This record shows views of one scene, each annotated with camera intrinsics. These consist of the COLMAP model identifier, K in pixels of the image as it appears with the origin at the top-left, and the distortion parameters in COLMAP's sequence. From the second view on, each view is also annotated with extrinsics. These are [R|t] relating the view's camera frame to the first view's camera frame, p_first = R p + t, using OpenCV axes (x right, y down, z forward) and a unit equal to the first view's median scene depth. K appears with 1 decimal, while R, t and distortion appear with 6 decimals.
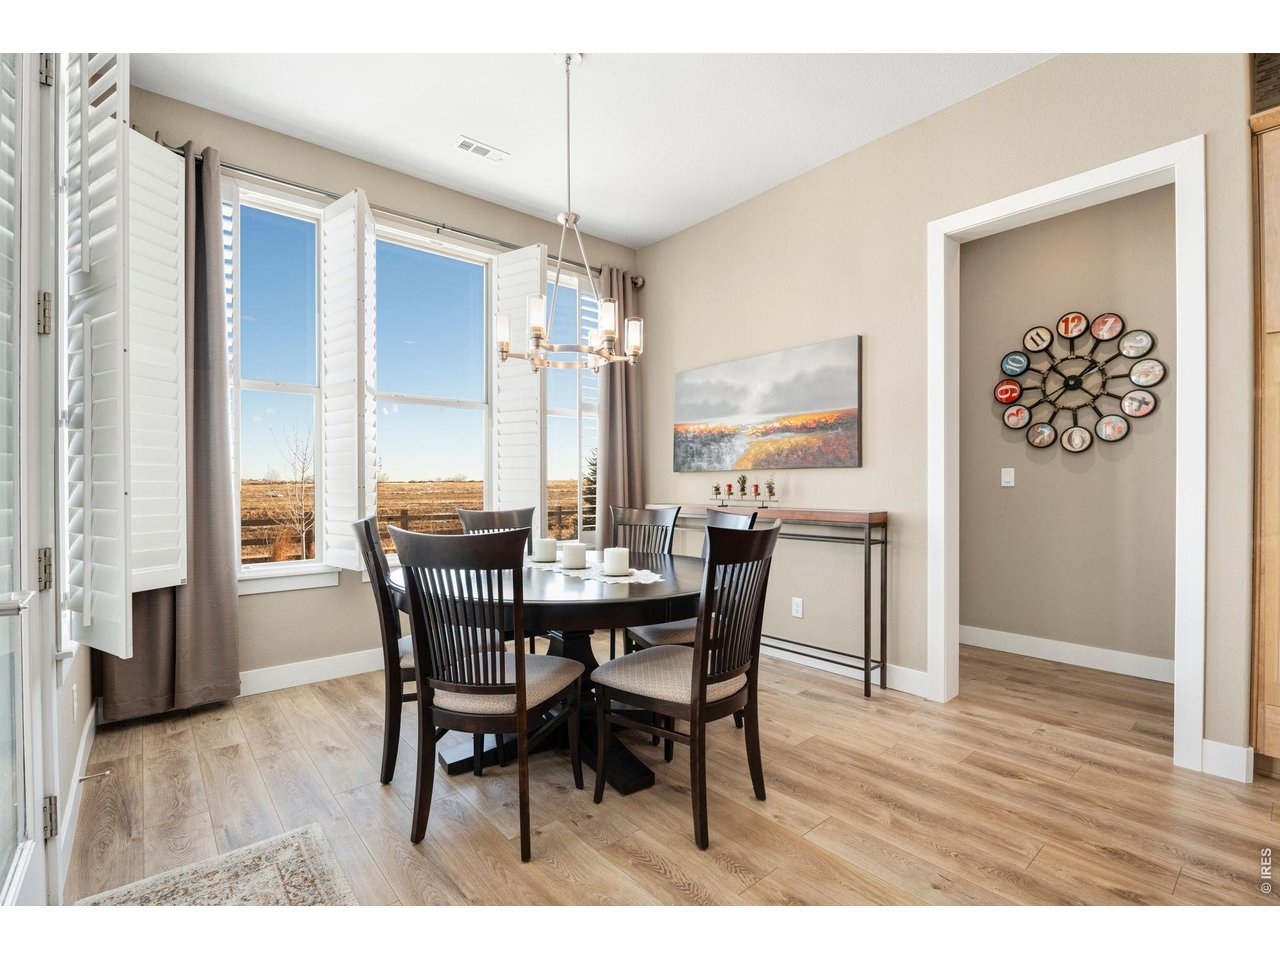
lens RADIAL K [[566.1, 0, 647.7], [0, 566.1, 485.8], [0, 0, 1]] dist [-0.000299, 0.000470]
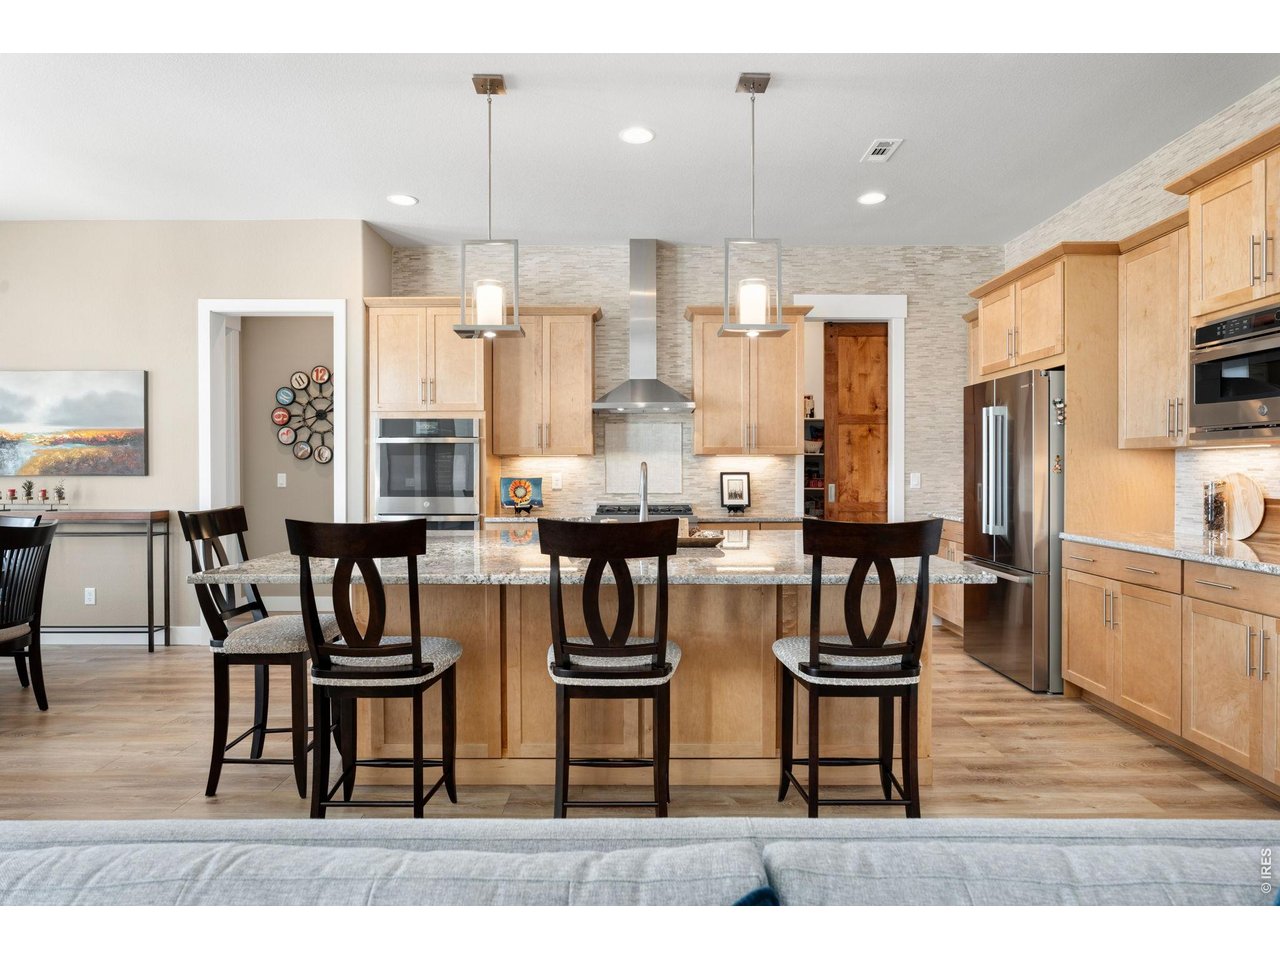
lens RADIAL K [[731.9, 0, 642.7], [0, 731.9, 473.7], [0, 0, 1]] dist [-0.018117, 0.003434]
pose [[0.648871, -0.003737, 0.760890, -0.125245], [0.001663, 0.999993, 0.003493, -0.037176], [-0.760897, -0.001001, 0.648872, -0.808991]]
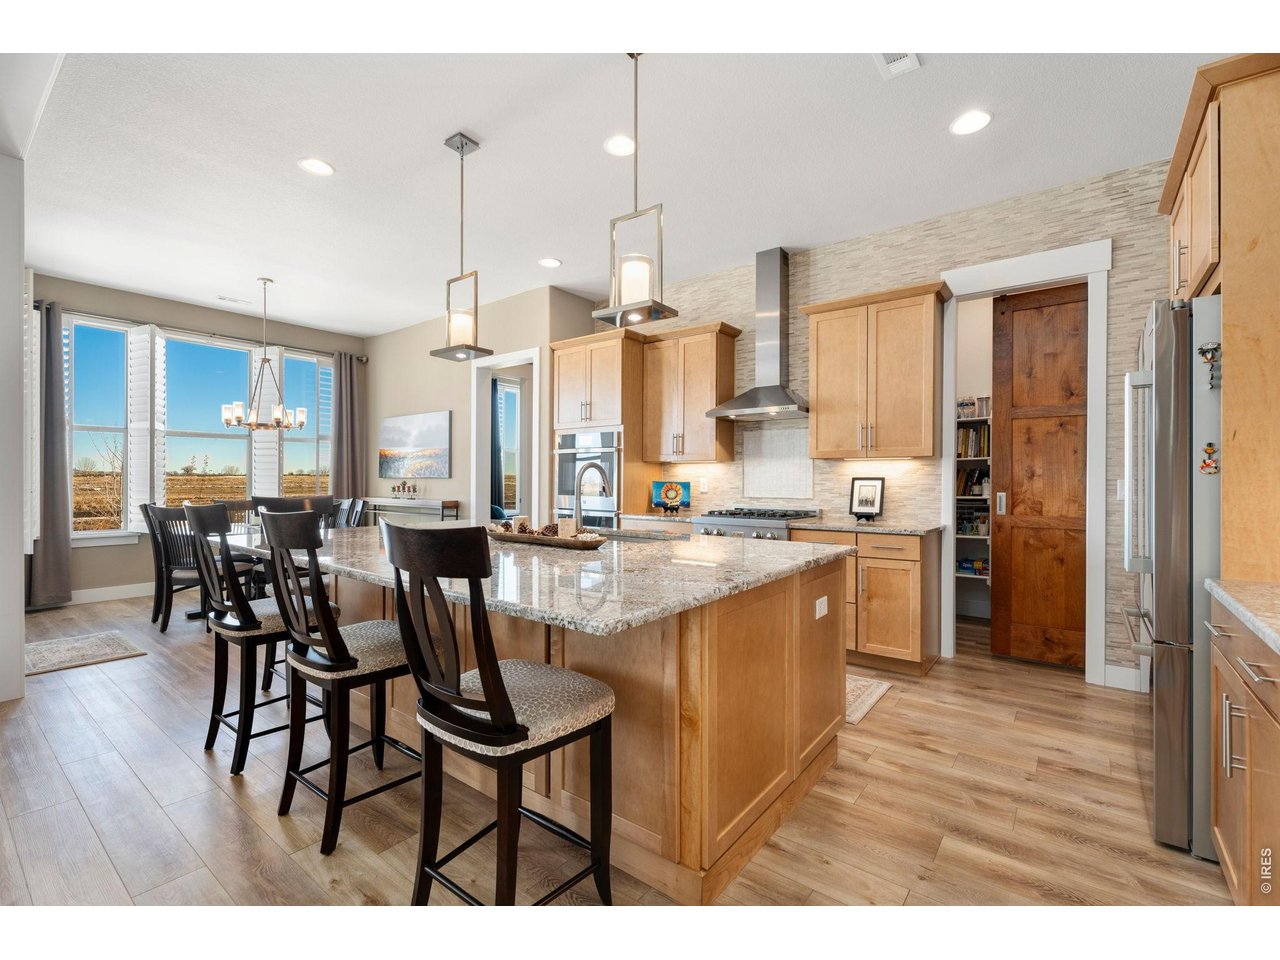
lens RADIAL K [[566.1, 0, 660.7], [0, 566.1, 480.8], [0, 0, 1]] dist [-0.000299, 0.000470]
pose [[0.978281, 0.007128, 0.207160, 0.620113], [-0.006842, 0.999974, -0.002094, -0.021790], [-0.207170, 0.000631, 0.978305, -0.969395]]
